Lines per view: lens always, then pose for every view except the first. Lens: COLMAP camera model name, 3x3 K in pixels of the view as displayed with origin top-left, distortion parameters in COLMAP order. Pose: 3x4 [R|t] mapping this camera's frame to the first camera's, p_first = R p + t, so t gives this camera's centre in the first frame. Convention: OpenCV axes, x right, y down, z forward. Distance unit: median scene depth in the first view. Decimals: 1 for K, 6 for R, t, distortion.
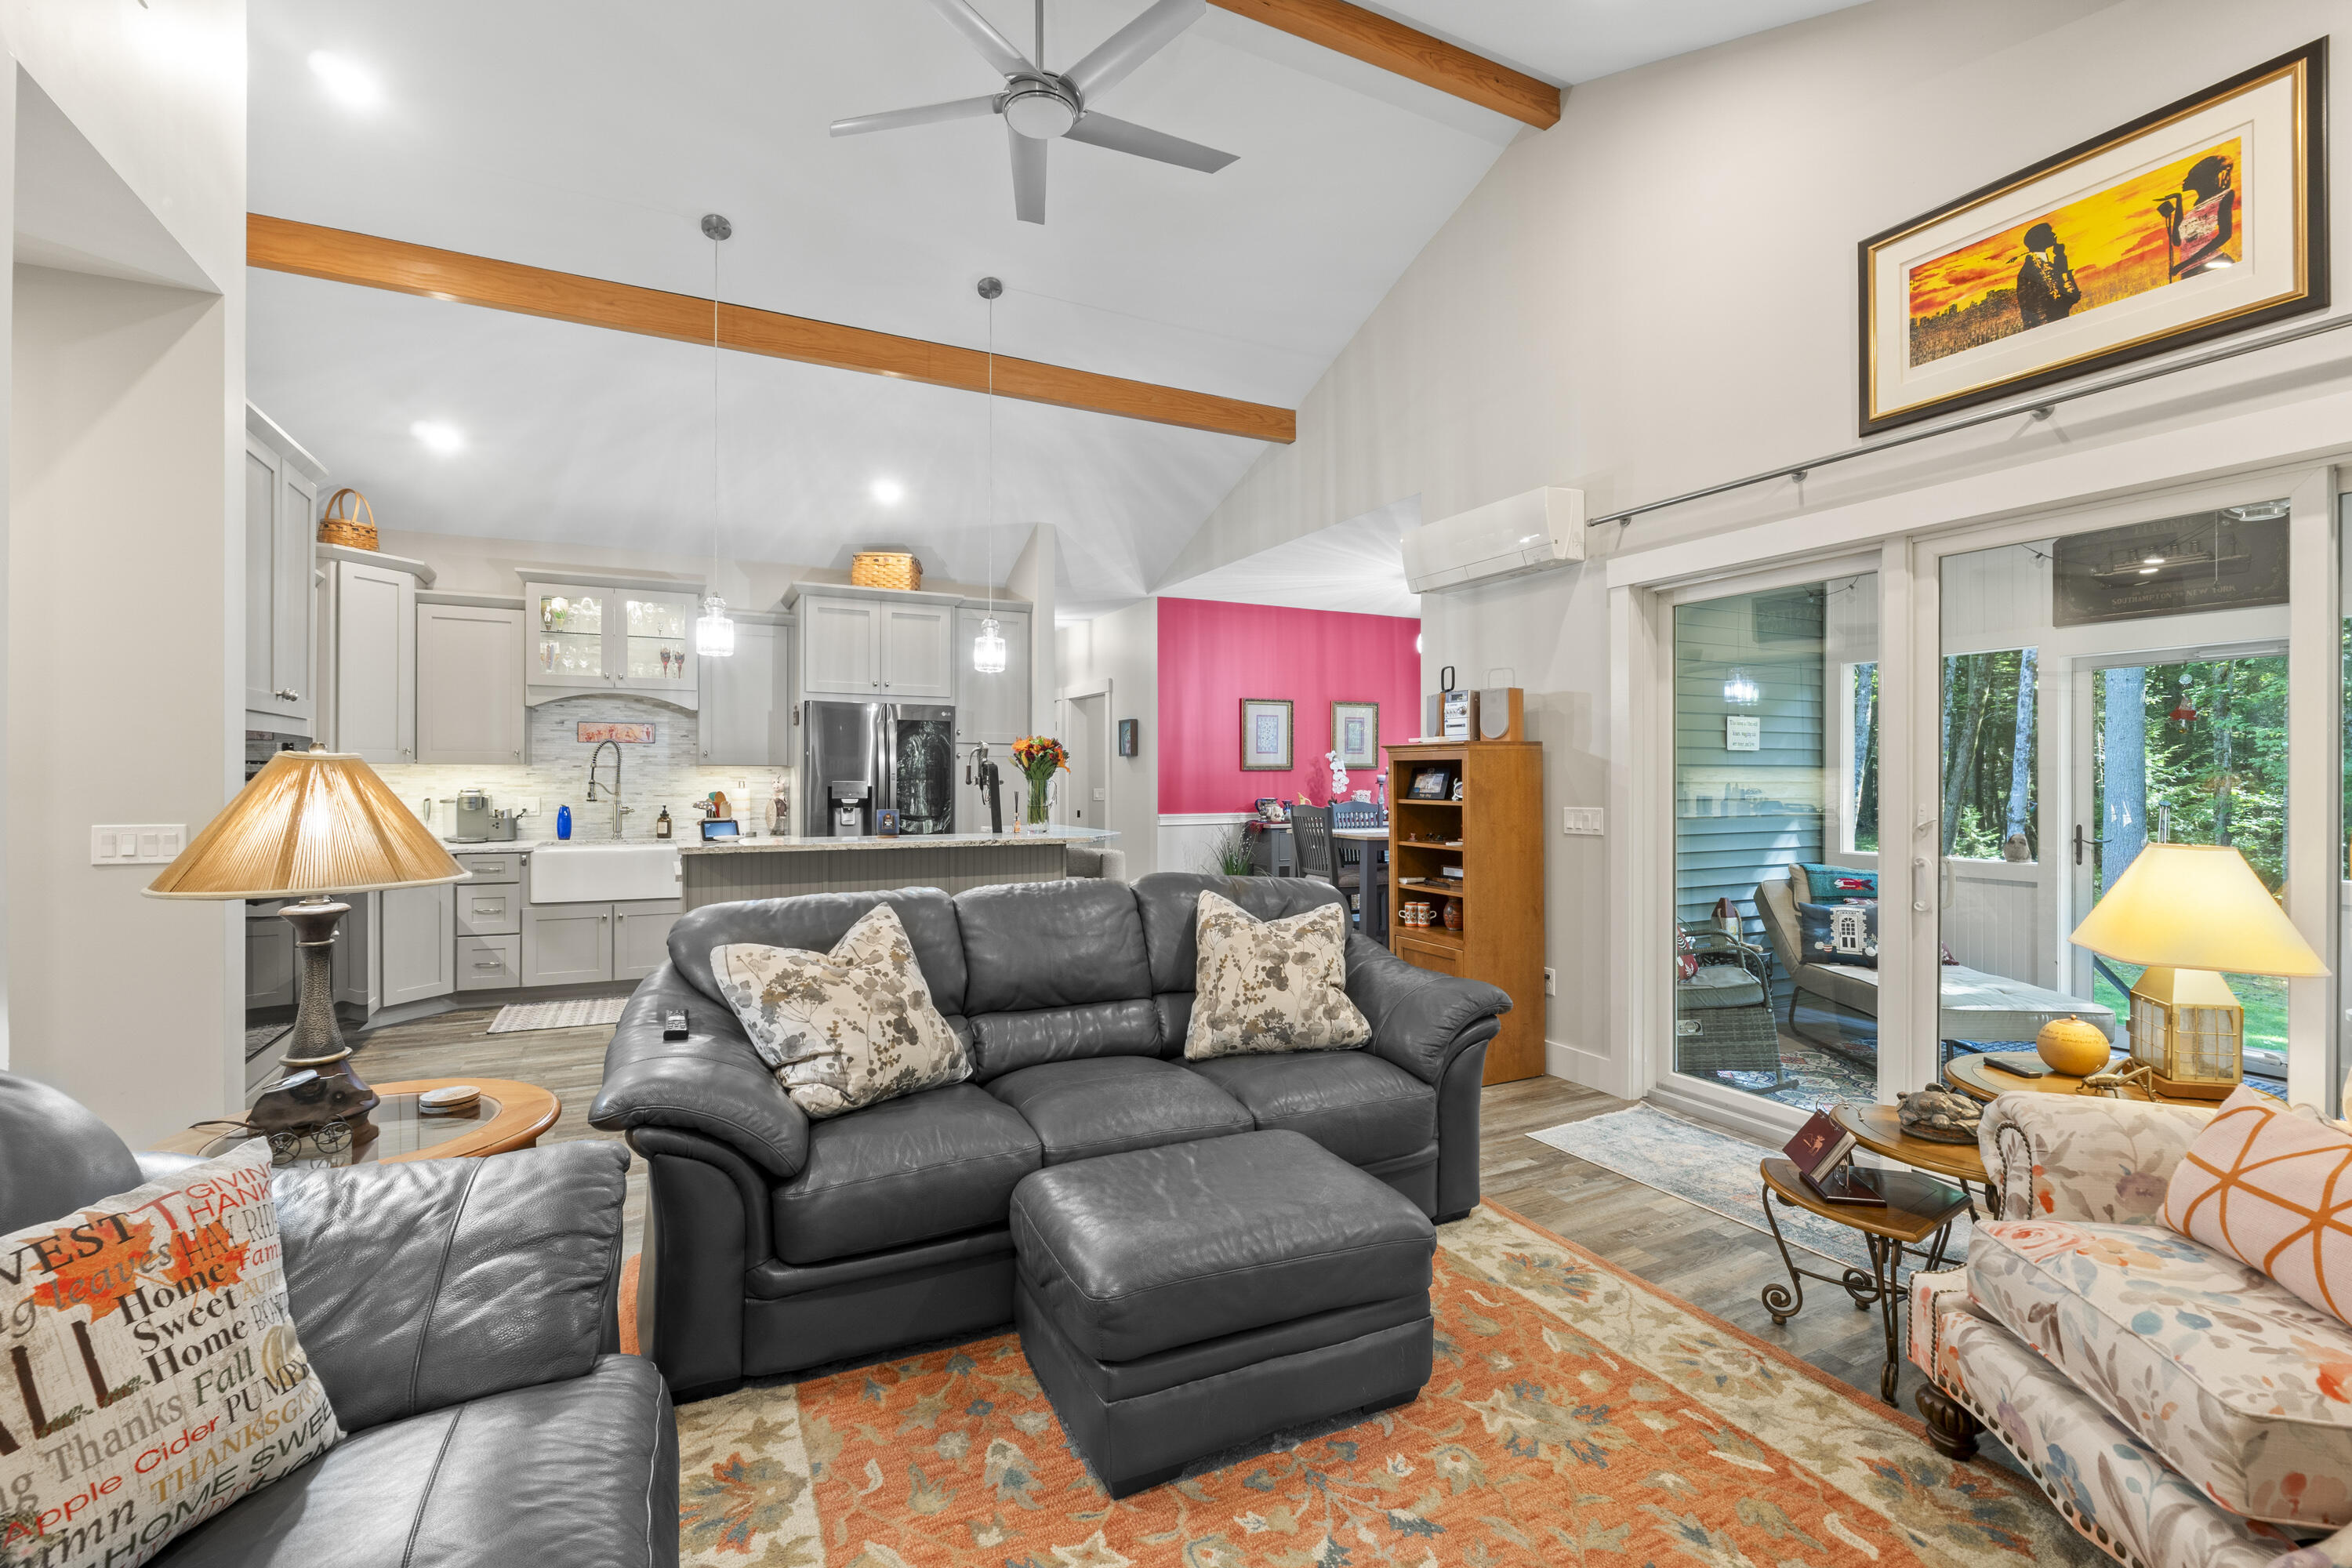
lens RADIAL K [[1061.7, 0, 1198.8], [0, 1061.7, 776.1], [0, 0, 1]] dist [-0.005439, -0.001869]
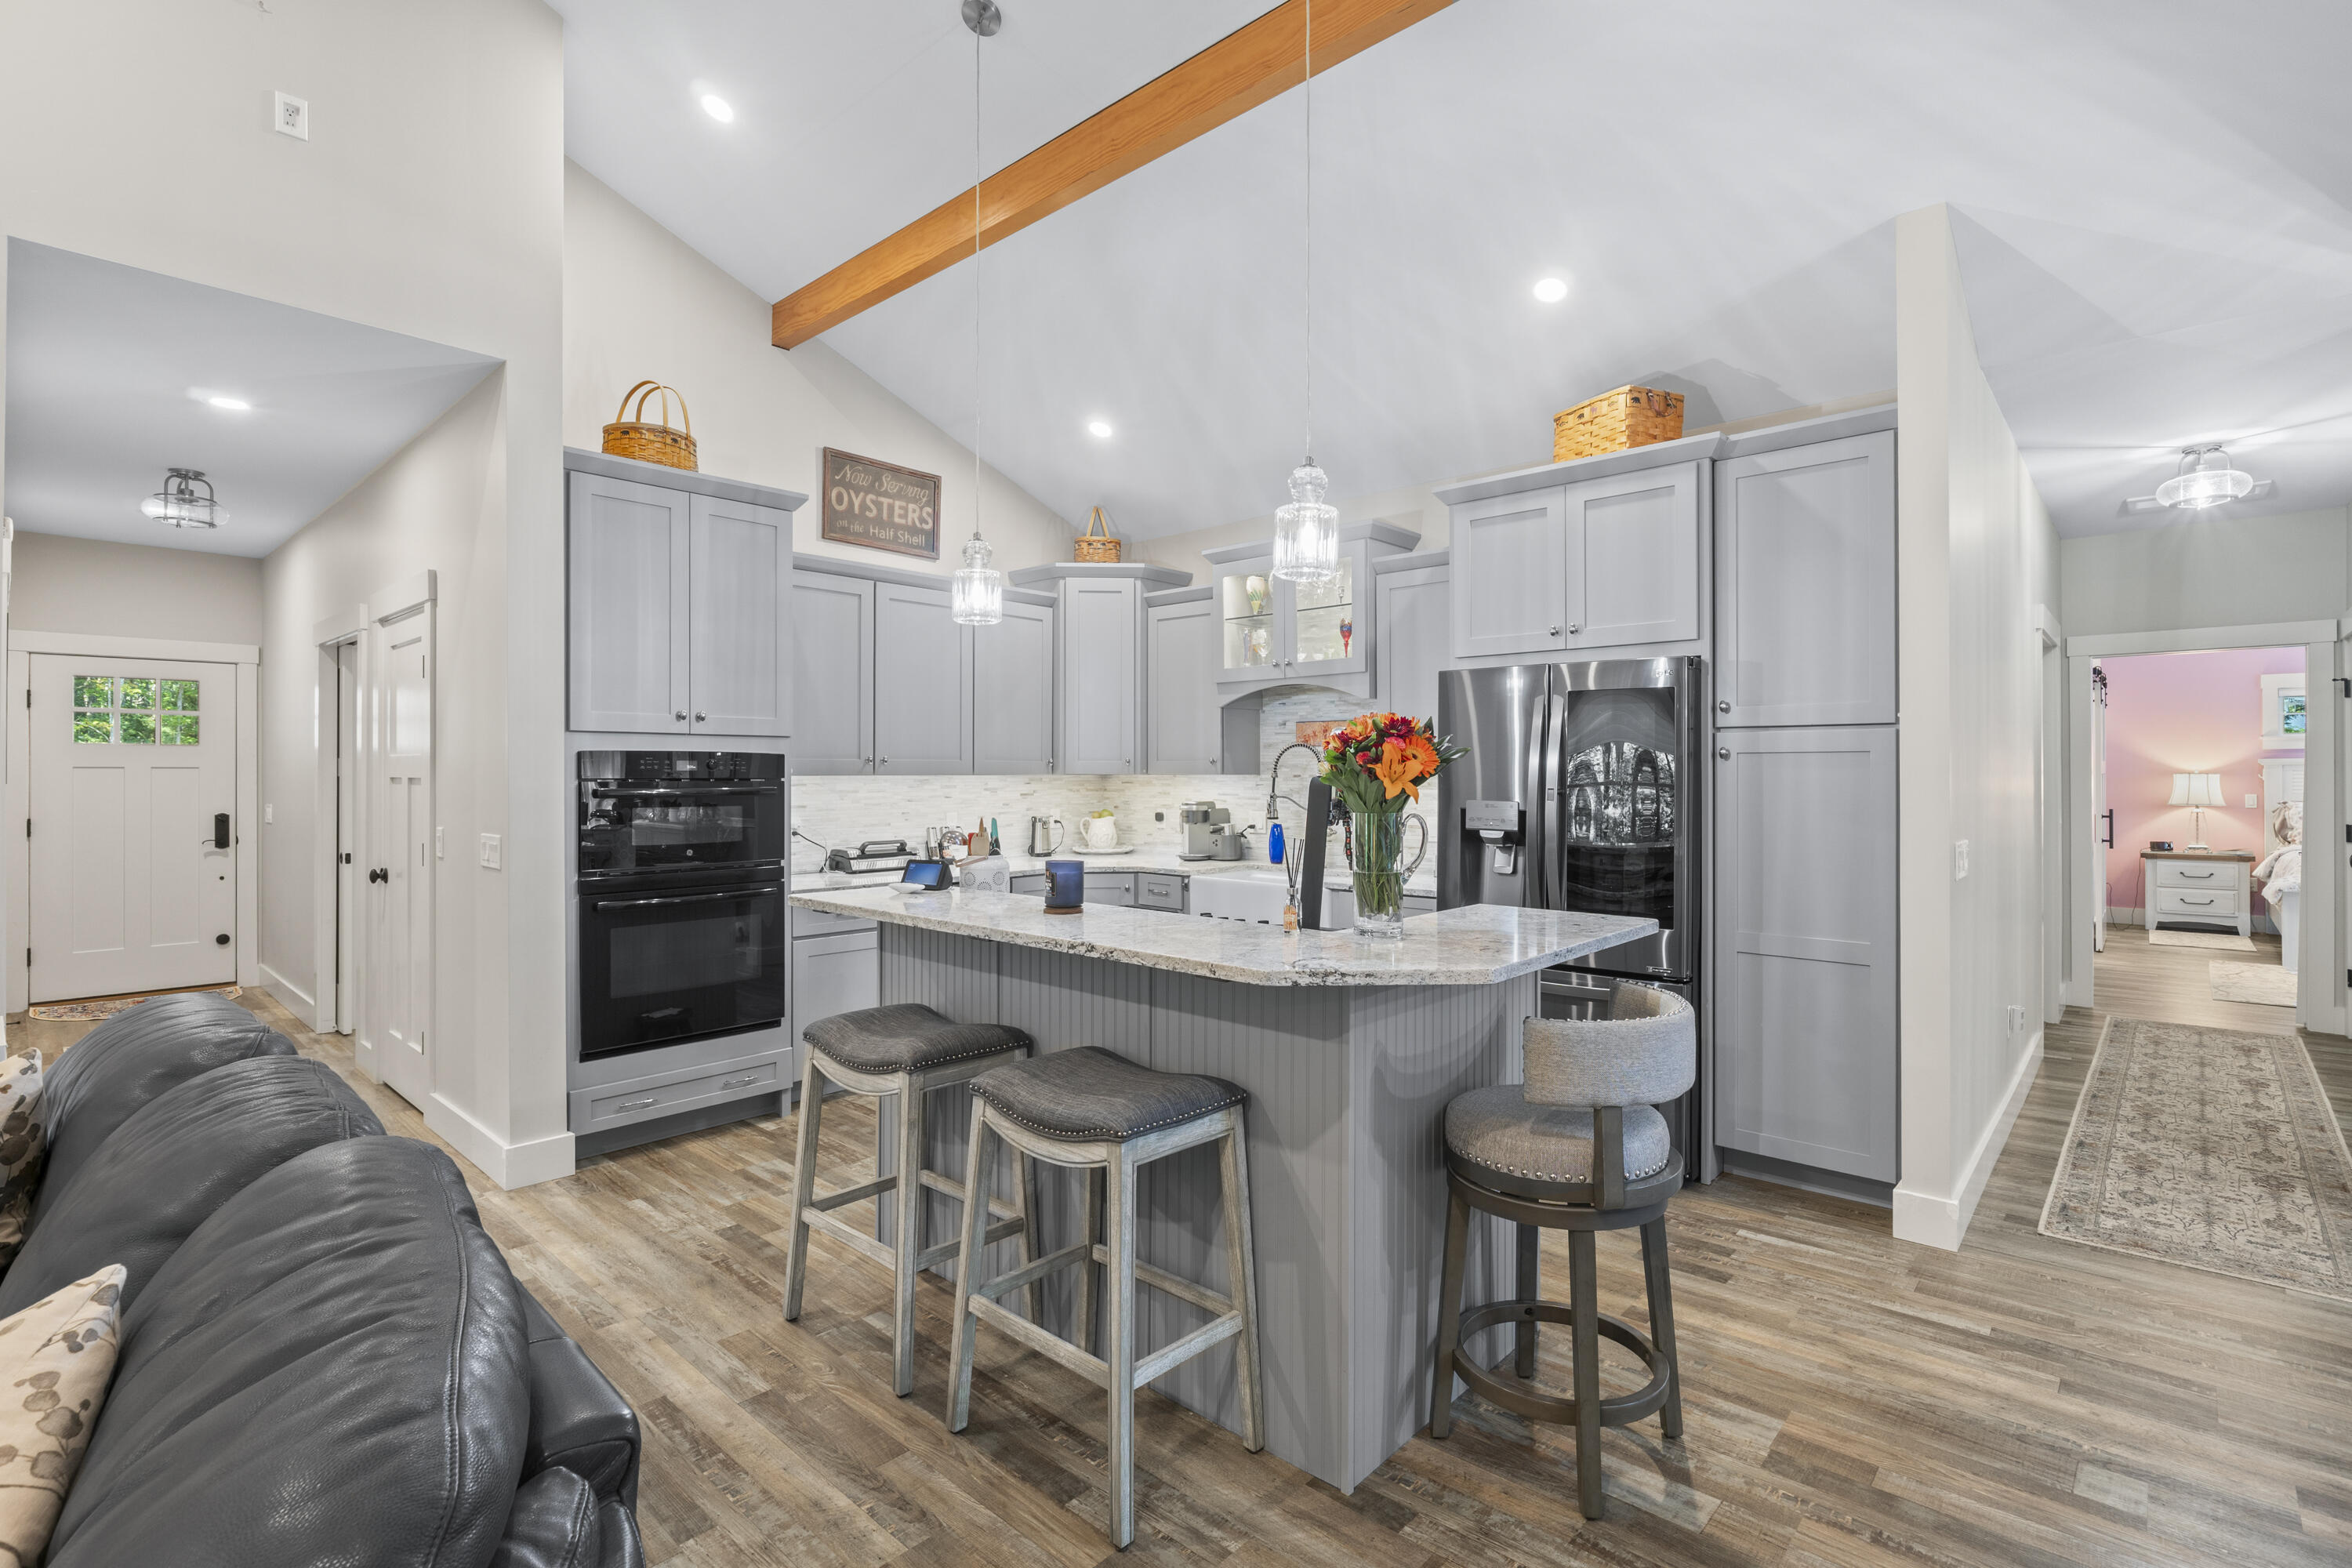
lens RADIAL K [[1086.0, 0, 1179.0], [0, 1086.0, 773.2], [0, 0, 1]] dist [-0.005322, 0.000835]
pose [[0.348023, -0.003444, -0.937480, 0.180256], [0.001471, 0.999994, -0.003128, -0.008885], [0.937485, -0.000291, 0.348026, 0.627984]]
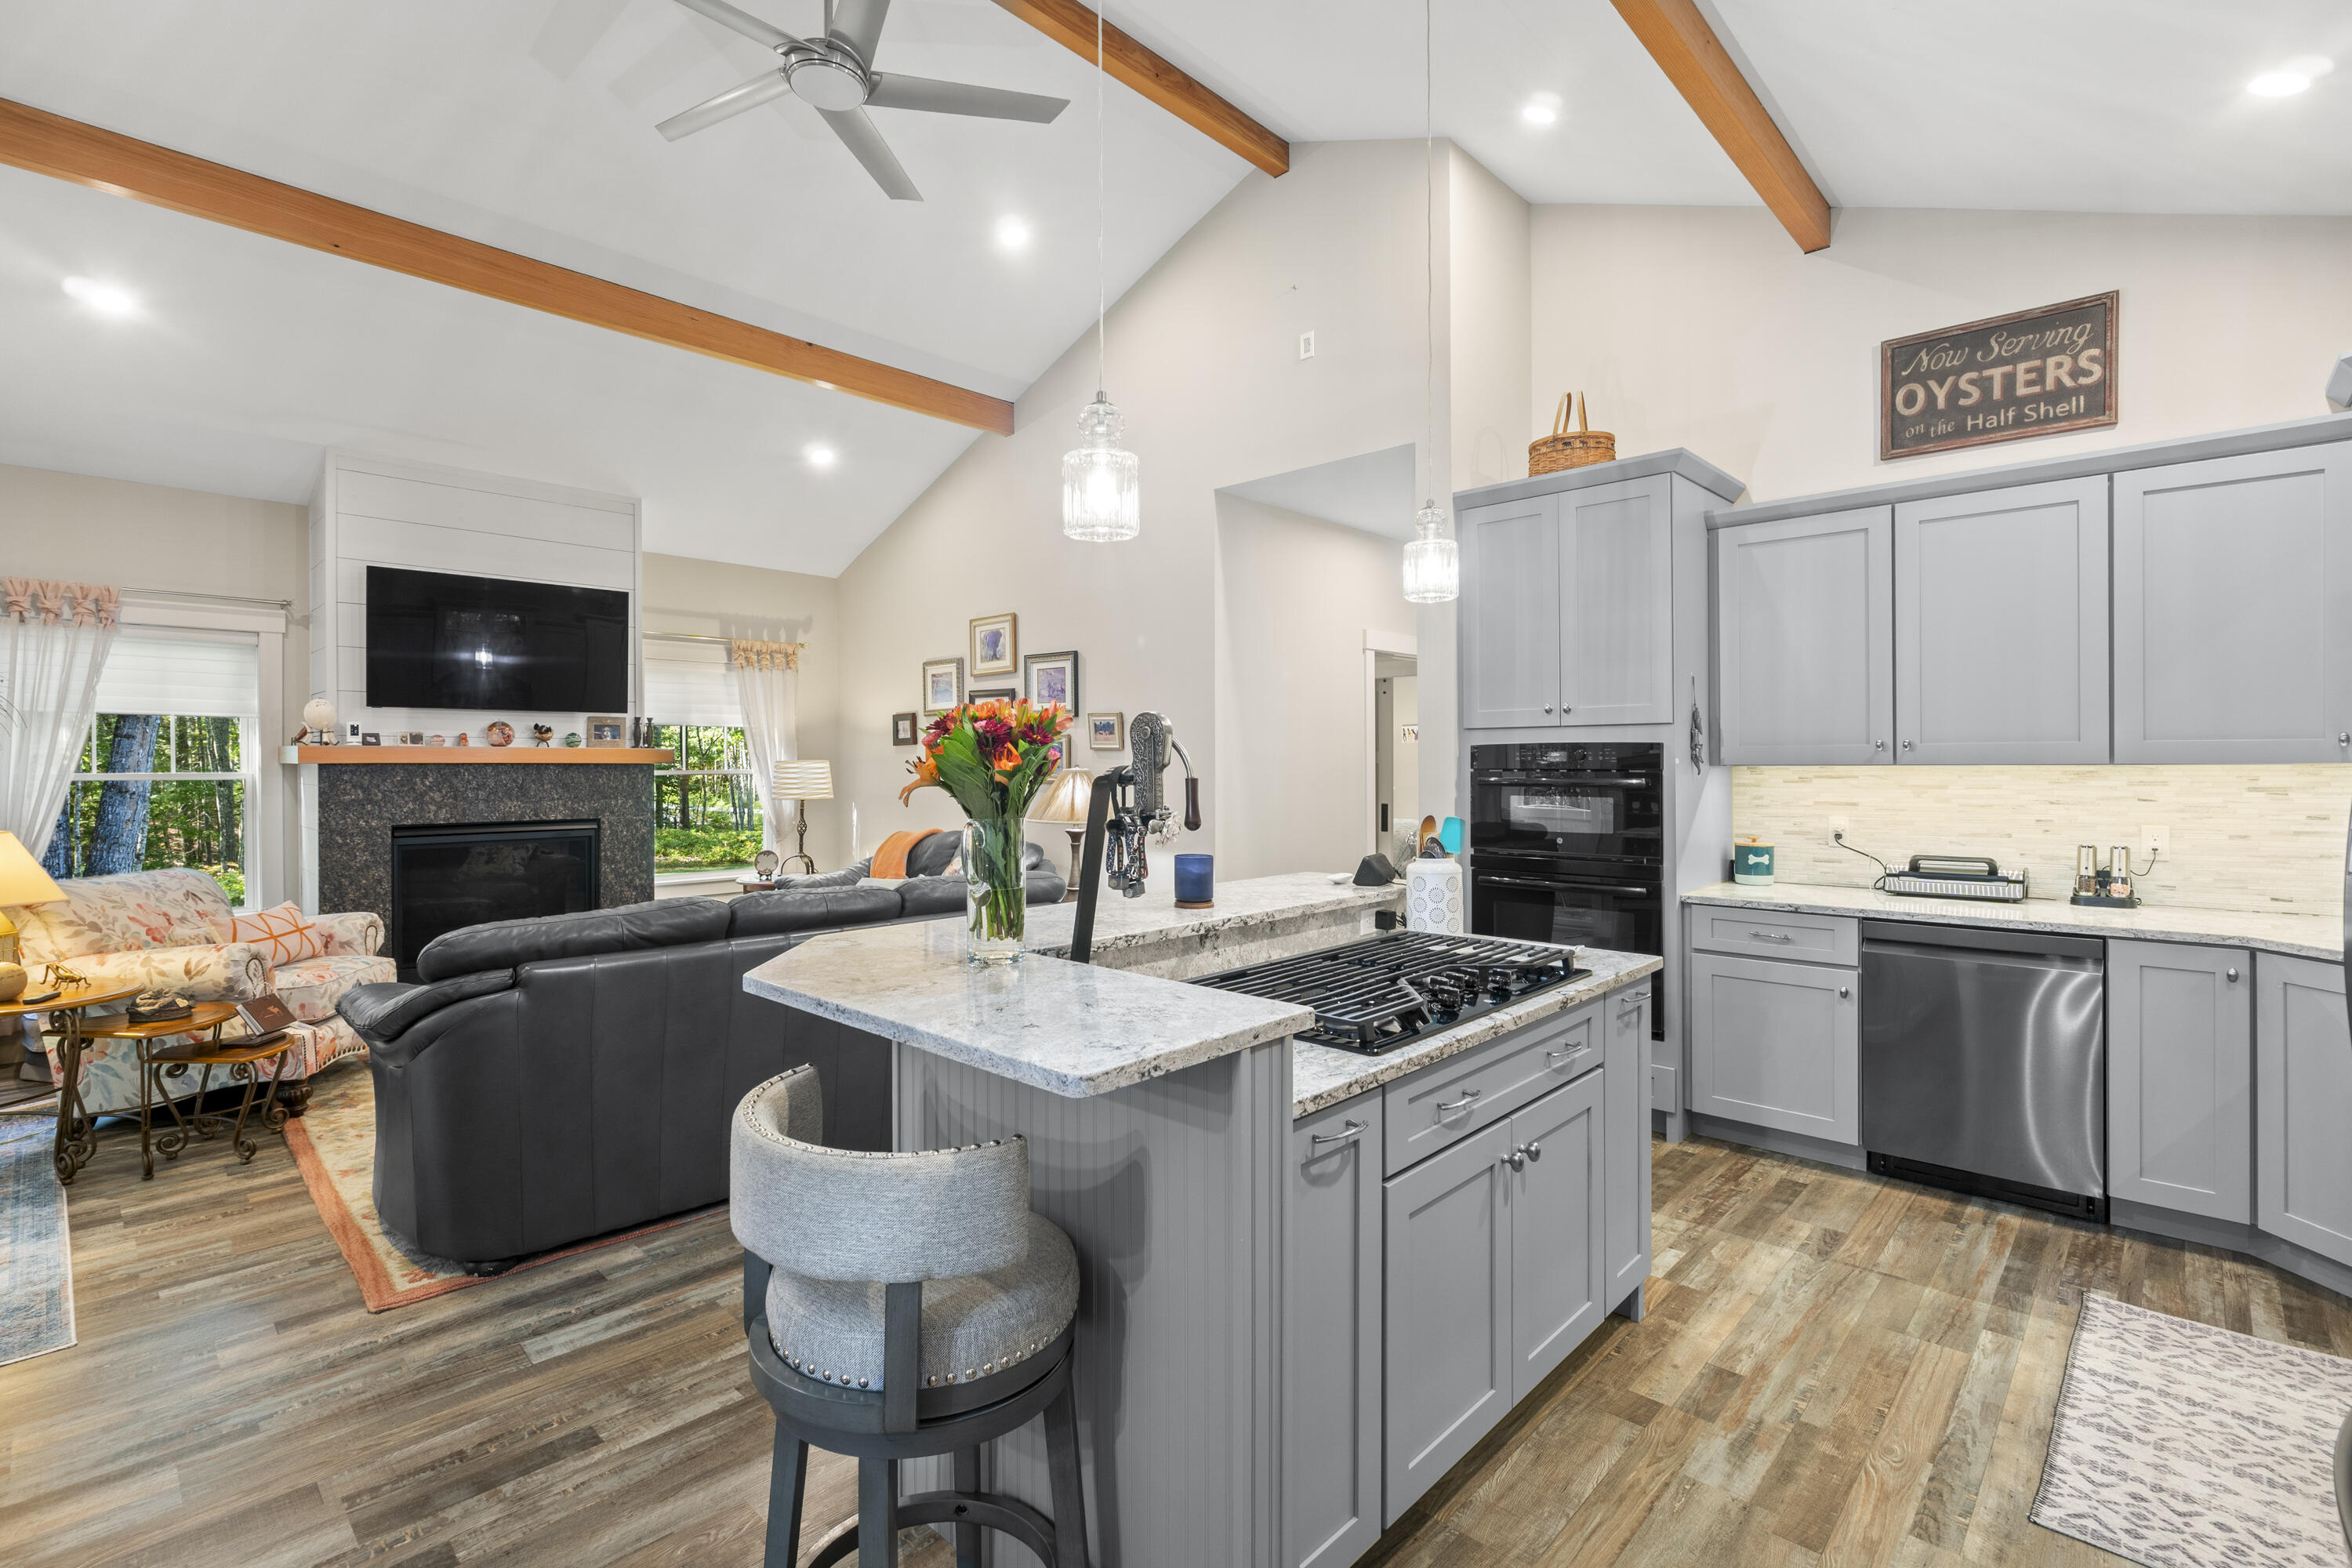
lens RADIAL K [[1061.7, 0, 1174.2], [0, 1061.7, 768.6], [0, 0, 1]] dist [-0.005439, -0.001869]
pose [[-0.943694, 0.003889, -0.330798, -0.076766], [0.002472, 0.999986, 0.004703, -0.012043], [0.330812, 0.003620, -0.943690, 1.101246]]
